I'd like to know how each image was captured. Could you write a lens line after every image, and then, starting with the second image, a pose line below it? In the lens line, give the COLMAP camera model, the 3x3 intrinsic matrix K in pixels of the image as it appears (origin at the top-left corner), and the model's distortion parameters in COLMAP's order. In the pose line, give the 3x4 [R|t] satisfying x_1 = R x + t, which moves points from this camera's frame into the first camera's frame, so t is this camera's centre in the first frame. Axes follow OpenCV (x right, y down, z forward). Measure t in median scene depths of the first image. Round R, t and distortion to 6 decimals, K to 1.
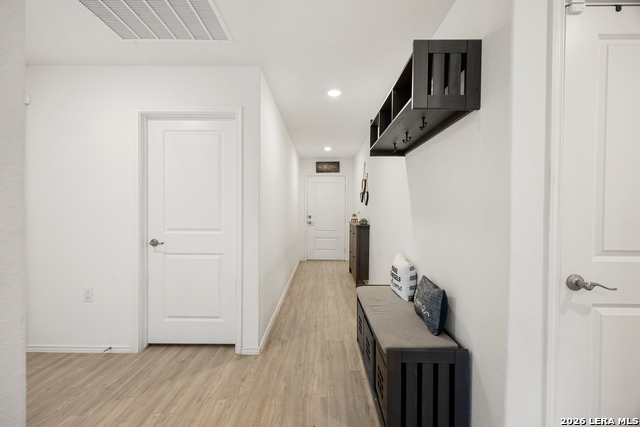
lens RADIAL K [[245.0, 0, 317.9], [0, 245.0, 212.5], [0, 0, 1]] dist [-0.002757, 0.000216]
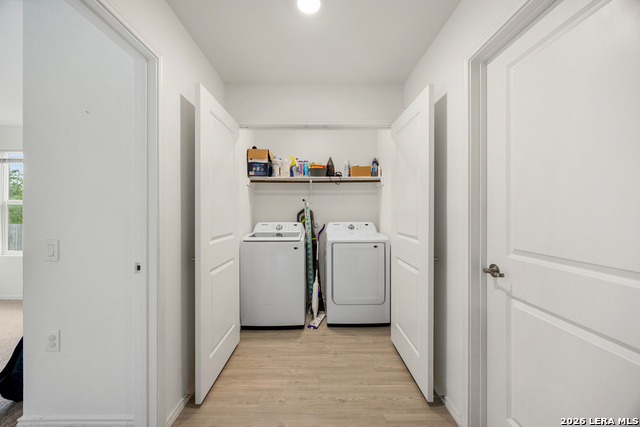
lens RADIAL K [[245.0, 0, 322.9], [0, 245.0, 210.5], [0, 0, 1]] dist [-0.002757, 0.000216]
pose [[-0.002262, -0.007579, -0.999969, -0.091233], [-0.006374, 0.999951, -0.007564, -0.010593], [0.999977, 0.006356, -0.002310, 0.597065]]
